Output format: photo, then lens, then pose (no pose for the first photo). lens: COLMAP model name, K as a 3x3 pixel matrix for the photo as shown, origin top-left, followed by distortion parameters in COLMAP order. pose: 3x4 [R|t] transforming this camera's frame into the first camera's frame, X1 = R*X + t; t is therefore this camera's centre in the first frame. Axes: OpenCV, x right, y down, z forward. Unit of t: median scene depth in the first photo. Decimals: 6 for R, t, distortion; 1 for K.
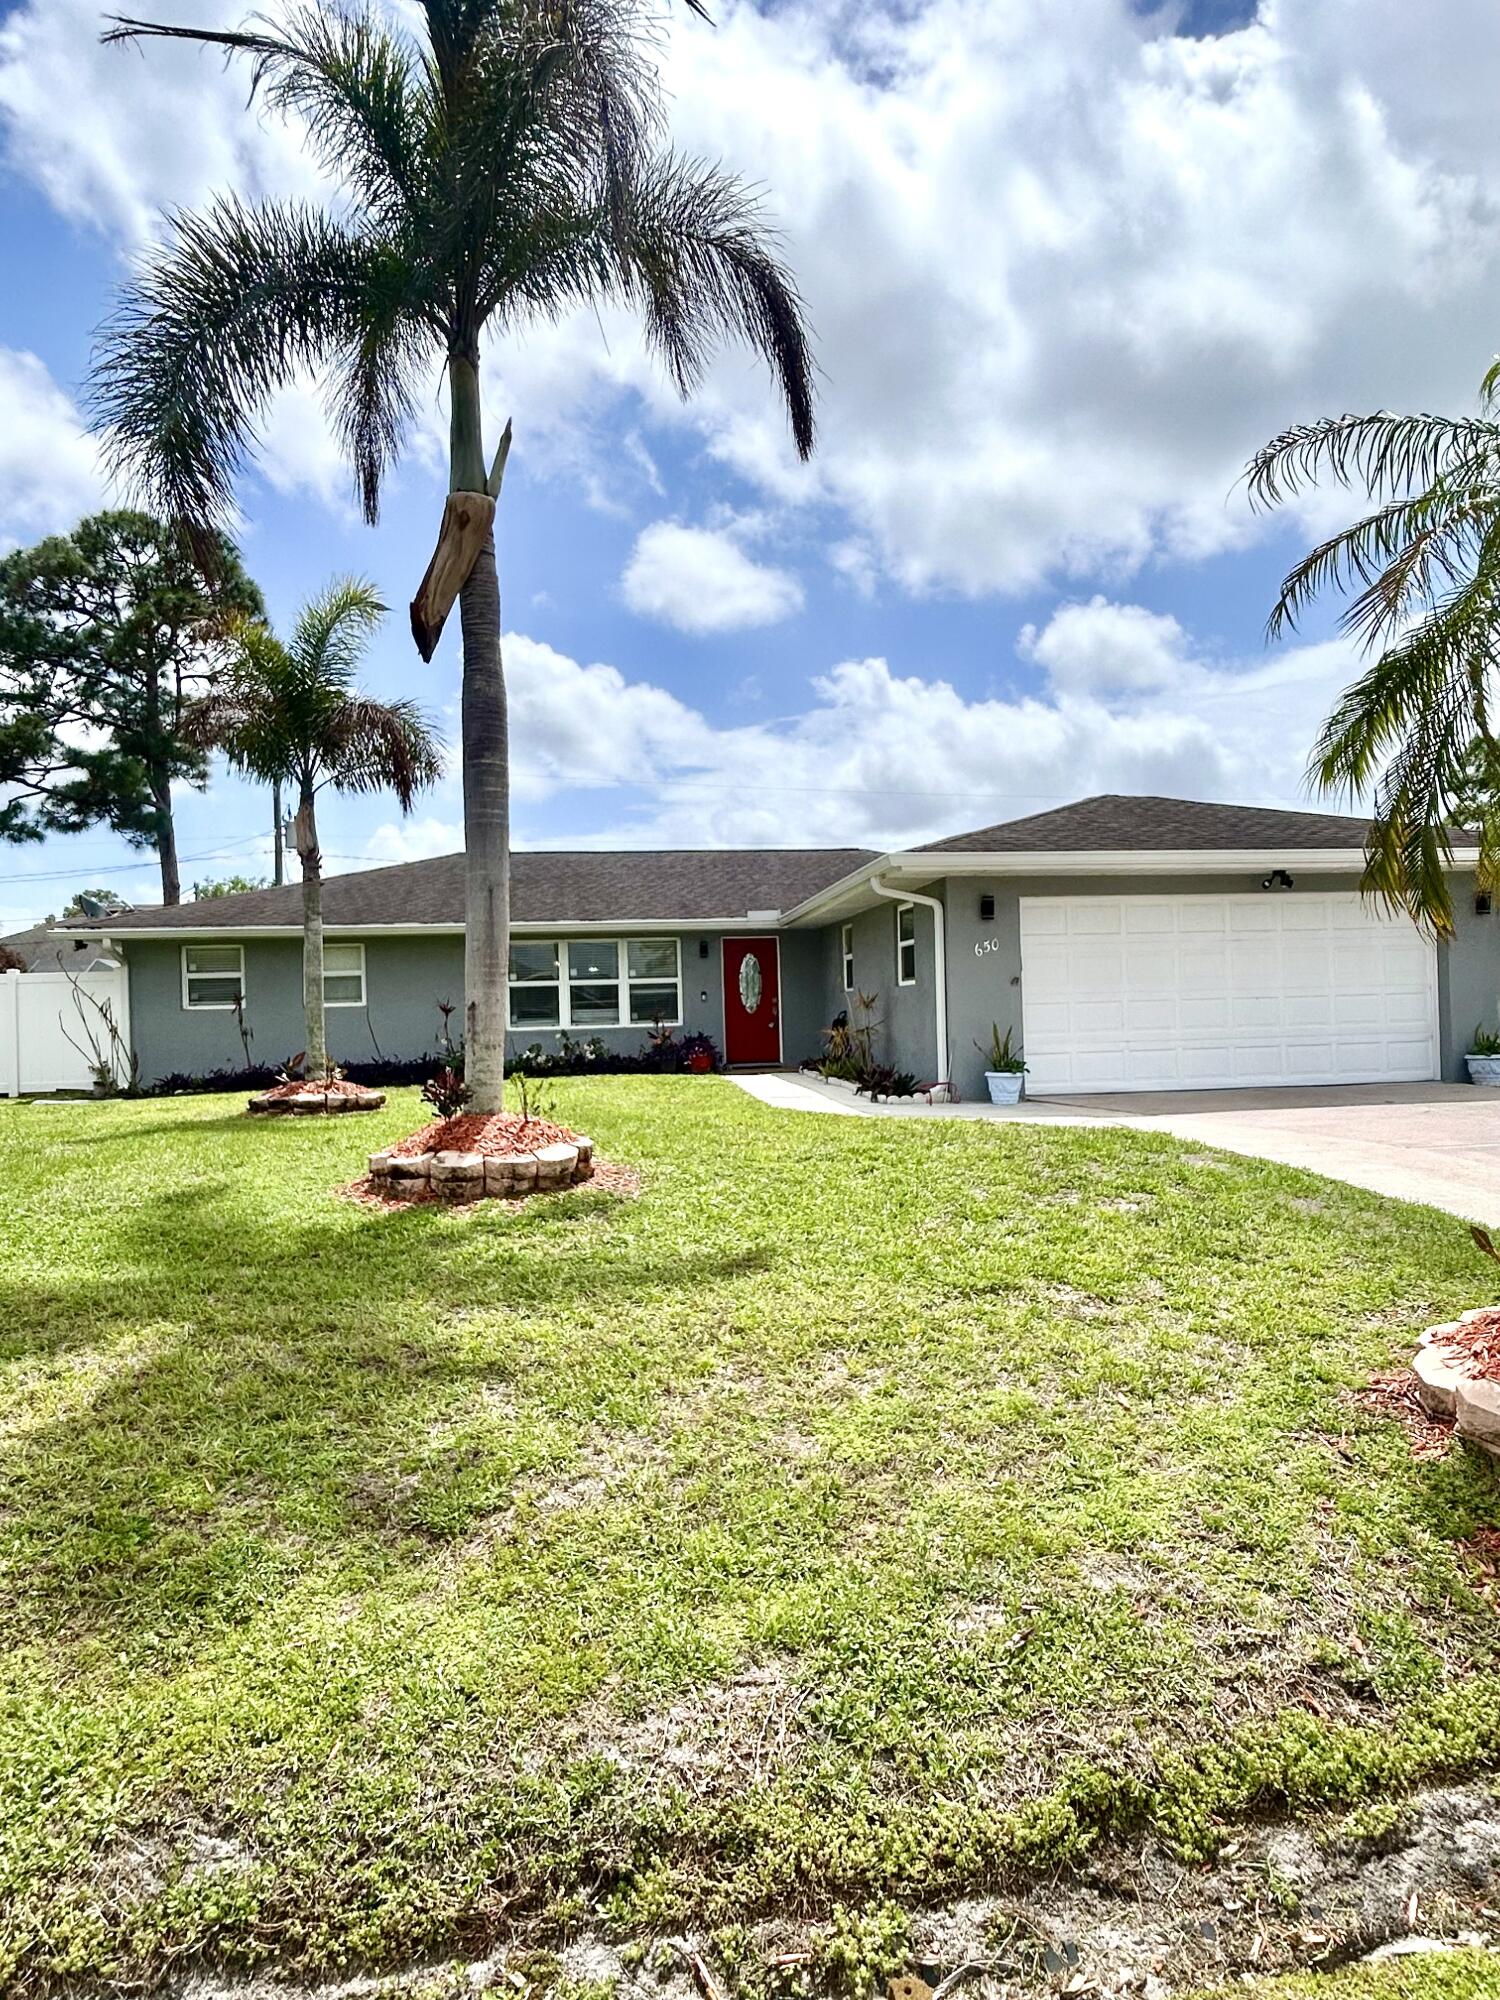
lens RADIAL K [[1213.1, 0, 745.7], [0, 1213.1, 1000.9], [0, 0, 1]] dist [0.003504, 0.000297]
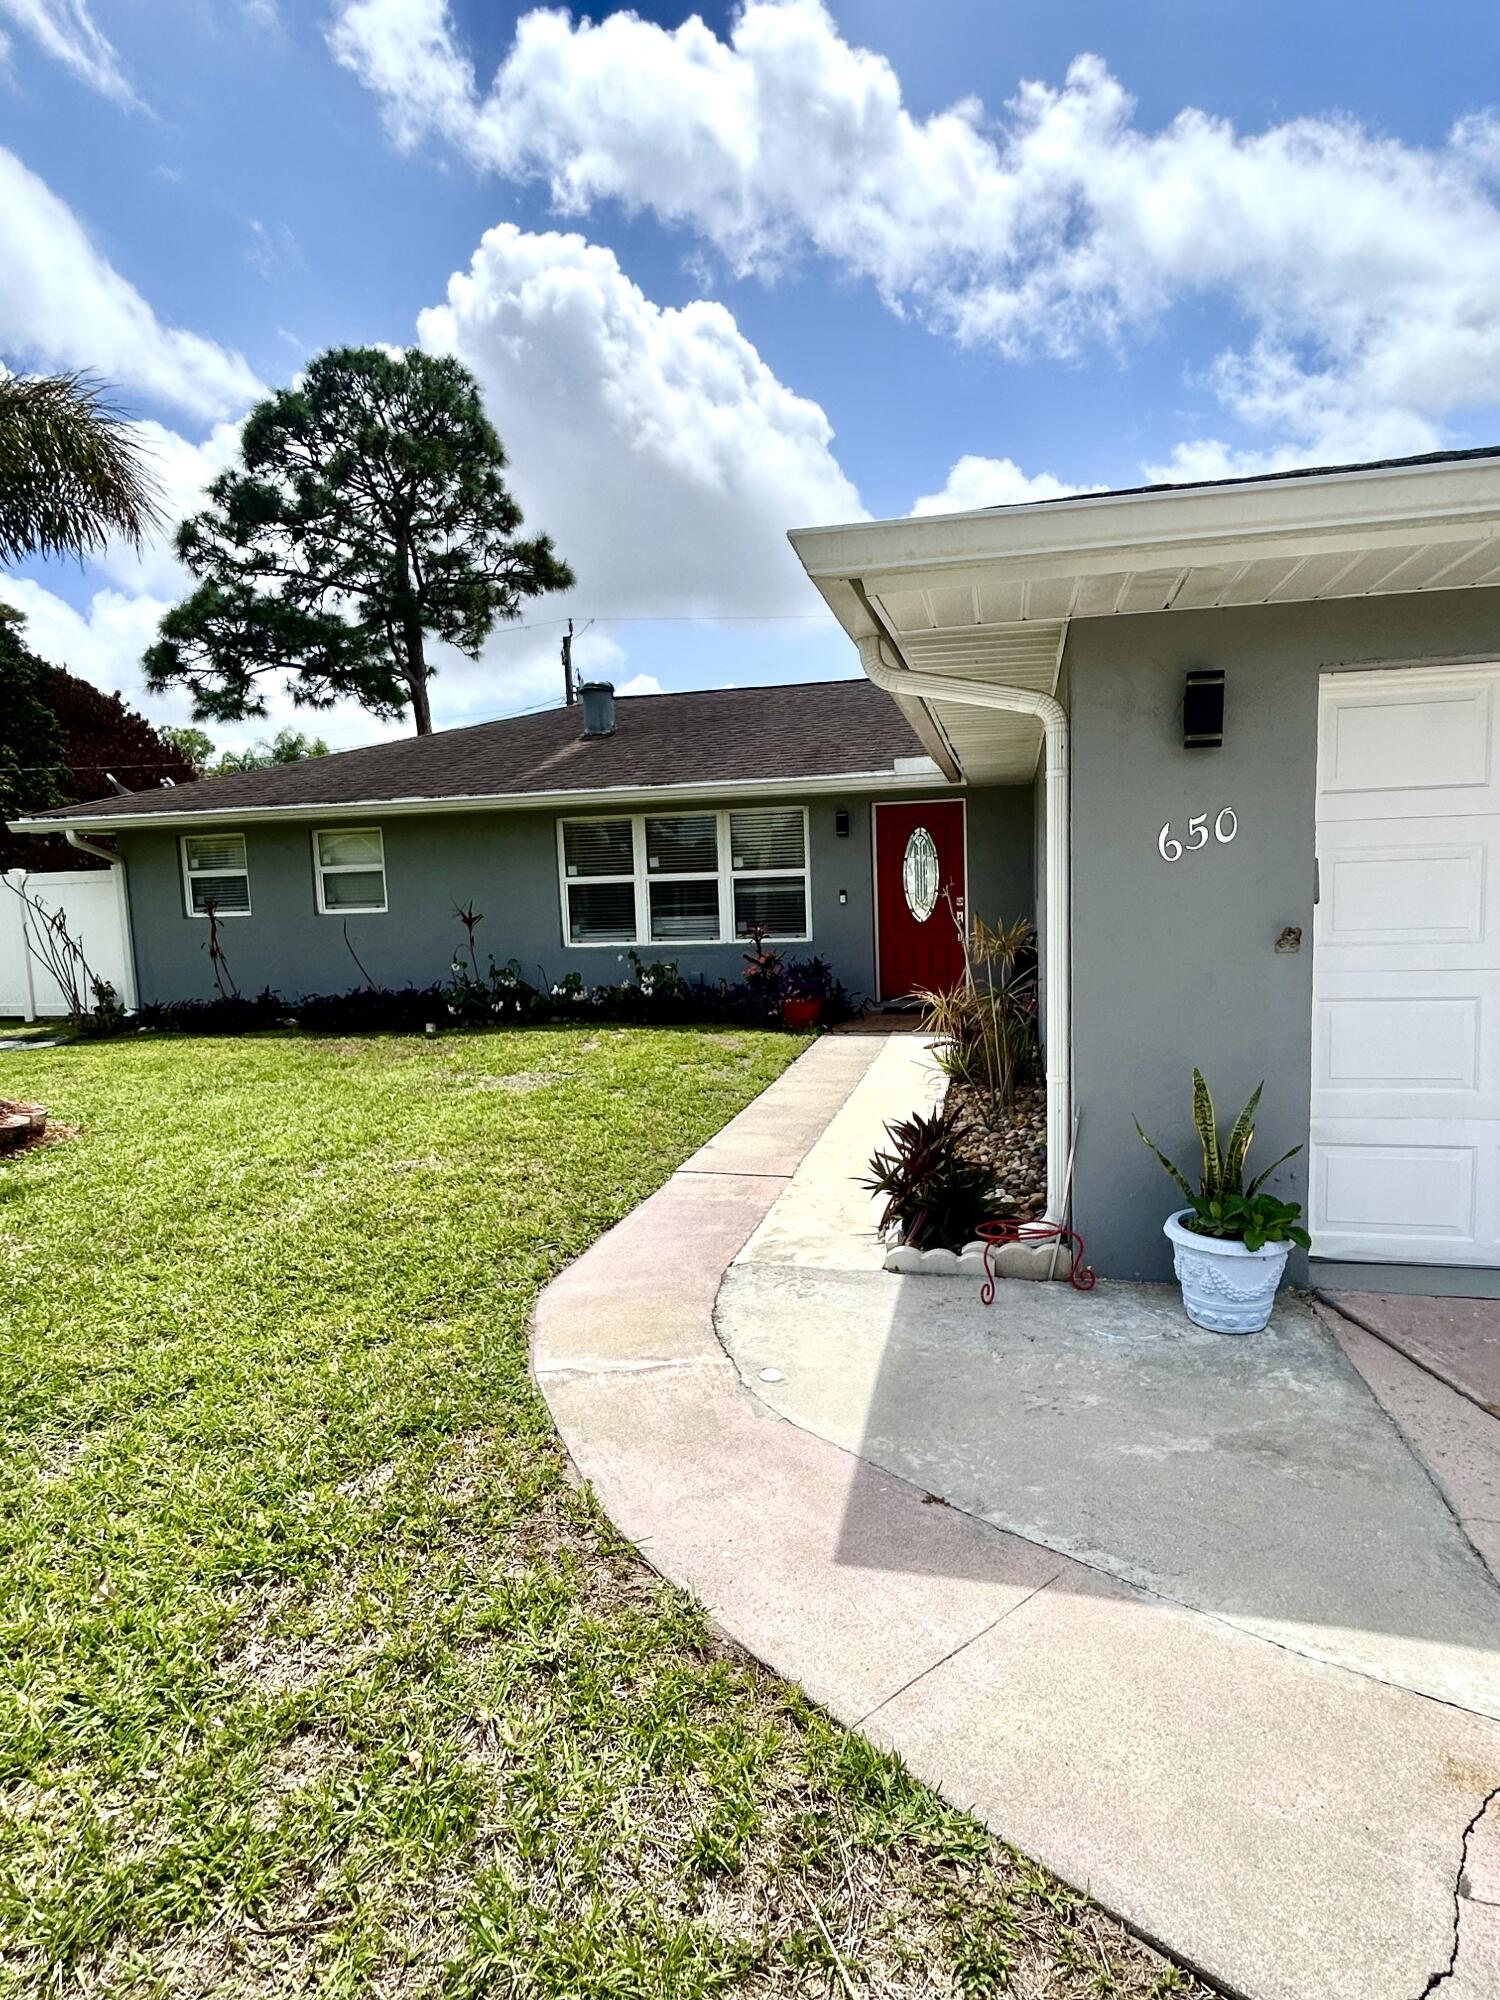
lens RADIAL K [[1088.5, 0, 754.7], [0, 1088.5, 1006.4], [0, 0, 1]] dist [-0.003300, -0.000506]
pose [[0.940088, 0.033017, -0.339328, 0.121921], [0.014238, 0.990629, 0.135836, -0.025768], [0.340633, -0.132529, 0.930809, 0.444405]]
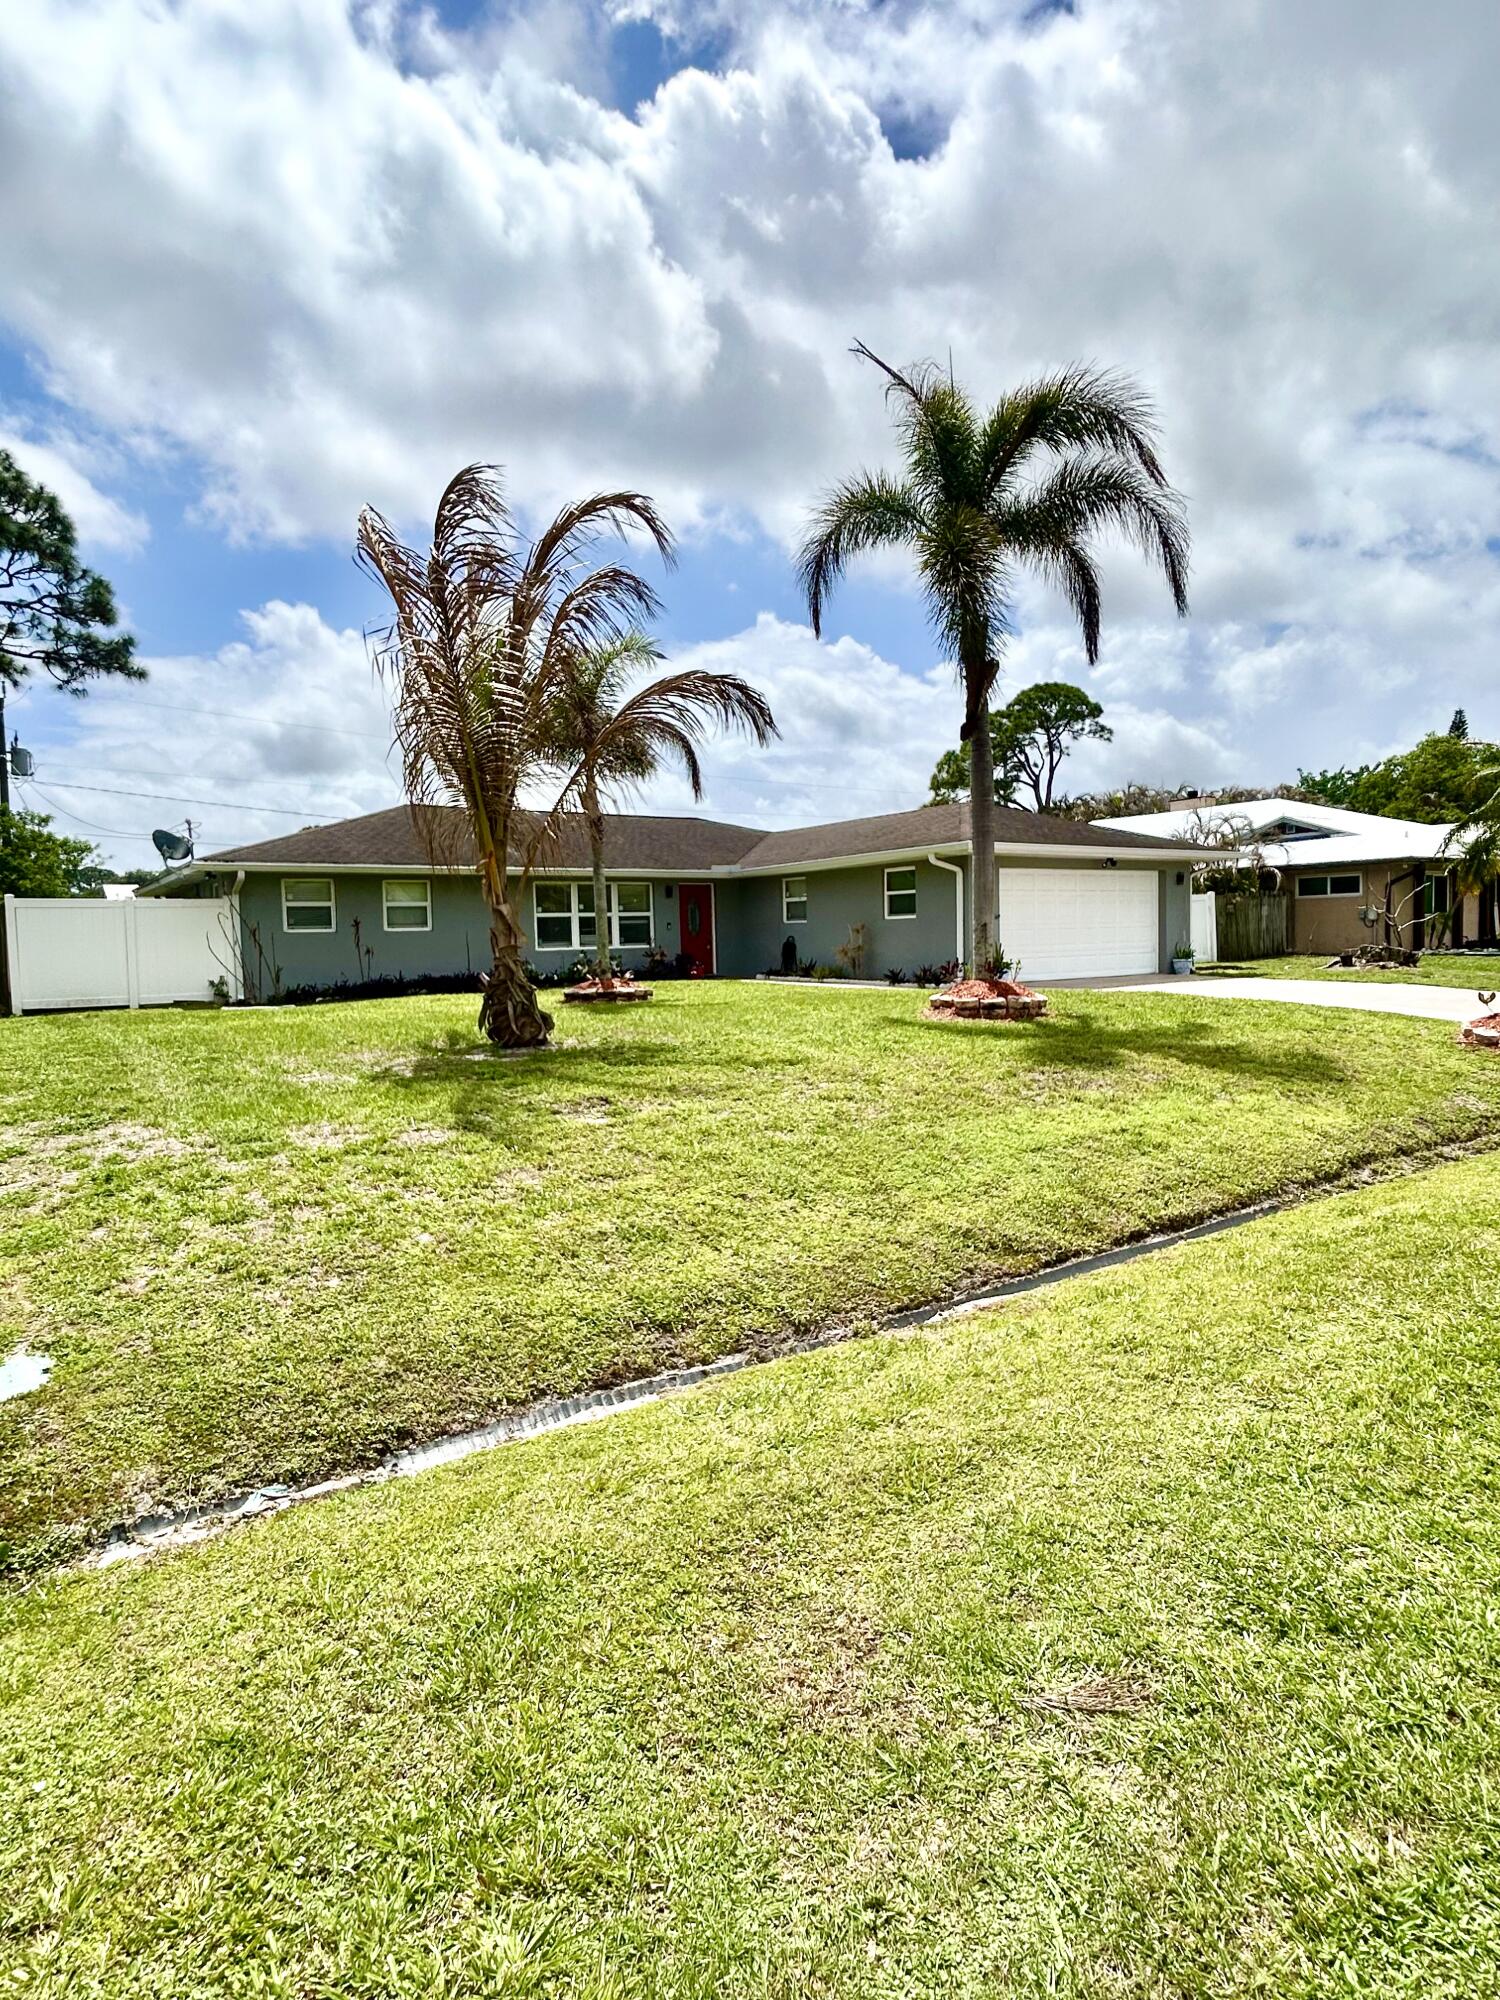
lens RADIAL K [[1100.6, 0, 748.4], [0, 1100.6, 995.8], [0, 0, 1]] dist [0.000152, -0.000060]
pose [[0.896051, -0.018159, 0.443580, -0.518382], [-0.004408, 0.998750, 0.049789, 0.013031], [-0.443930, -0.046569, 0.894851, -0.166158]]
